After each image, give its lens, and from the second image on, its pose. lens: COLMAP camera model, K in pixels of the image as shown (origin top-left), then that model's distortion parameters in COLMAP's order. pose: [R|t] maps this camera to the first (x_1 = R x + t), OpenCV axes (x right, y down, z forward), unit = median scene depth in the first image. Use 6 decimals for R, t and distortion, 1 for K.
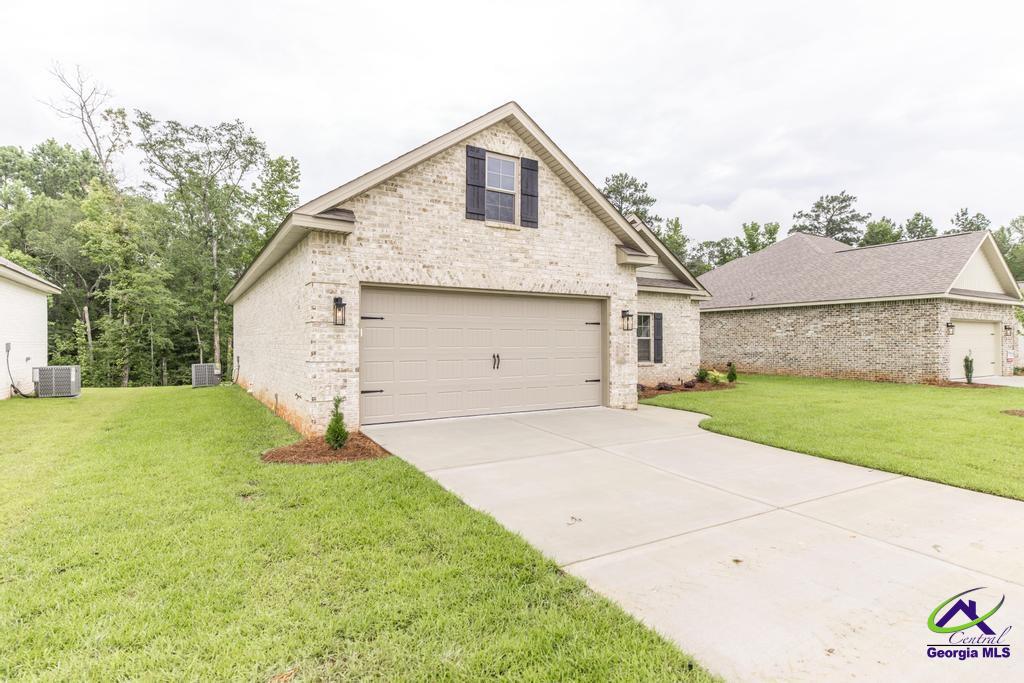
lens RADIAL K [[538.1, 0, 511.7], [0, 538.1, 340.6], [0, 0, 1]] dist [-0.001345, -0.000120]
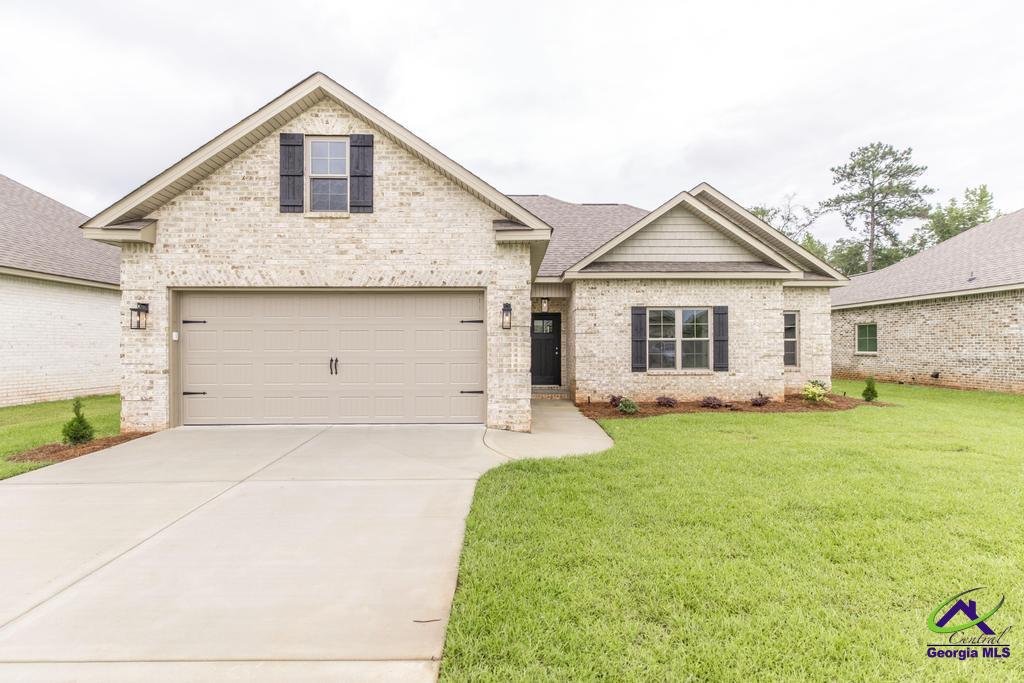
lens RADIAL K [[476.4, 0, 486.6], [0, 476.4, 344.6], [0, 0, 1]] dist [0.002636, 0.000725]
pose [[0.859471, -0.003513, -0.511172, 0.593820], [0.004503, 0.999990, 0.000698, 0.003051], [0.511164, -0.002902, 0.859478, 0.434401]]
